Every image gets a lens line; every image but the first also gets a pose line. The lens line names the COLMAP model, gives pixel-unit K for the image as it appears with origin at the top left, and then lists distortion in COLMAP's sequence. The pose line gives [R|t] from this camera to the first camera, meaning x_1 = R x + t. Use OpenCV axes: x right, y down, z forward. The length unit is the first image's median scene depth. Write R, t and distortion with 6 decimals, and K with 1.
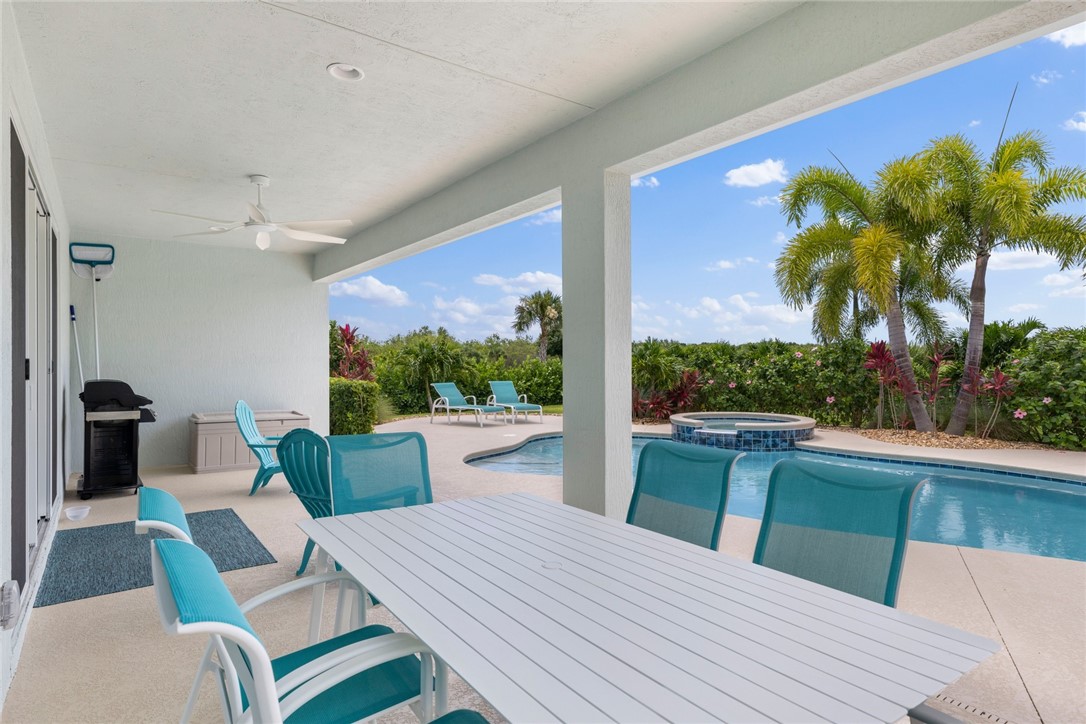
lens RADIAL K [[606.3, 0, 539.7], [0, 606.3, 358.6], [0, 0, 1]] dist [0.006101, 0.001010]
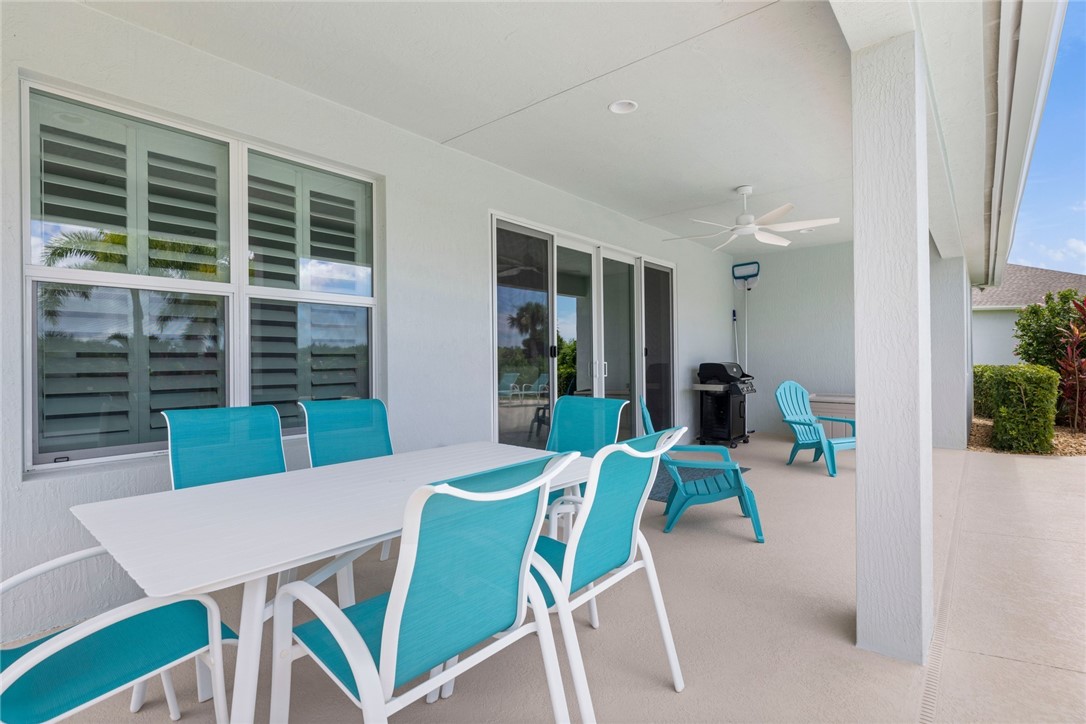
lens RADIAL K [[532.1, 0, 541.1], [0, 532.1, 360.5], [0, 0, 1]] dist [0.001812, -0.000261]
pose [[0.255379, 0.000789, -0.966841, 0.293713], [0.016008, 0.999859, 0.005044, 0.014685], [0.966708, -0.016766, 0.255330, 0.247965]]
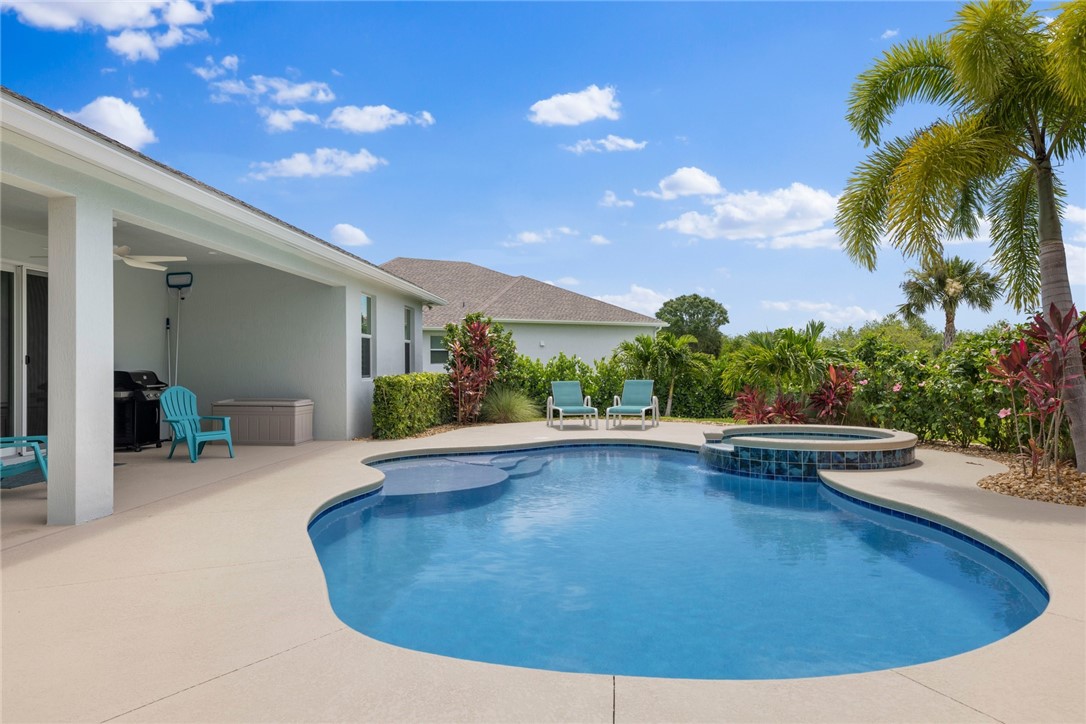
lens RADIAL K [[708.8, 0, 543.6], [0, 708.8, 360.5], [0, 0, 1]] dist [0.005239, -0.000589]
pose [[0.787719, -0.005846, -0.616007, 0.887732], [0.008363, 0.999964, 0.001205, 0.014272], [0.615978, -0.006101, 0.787740, 0.239050]]
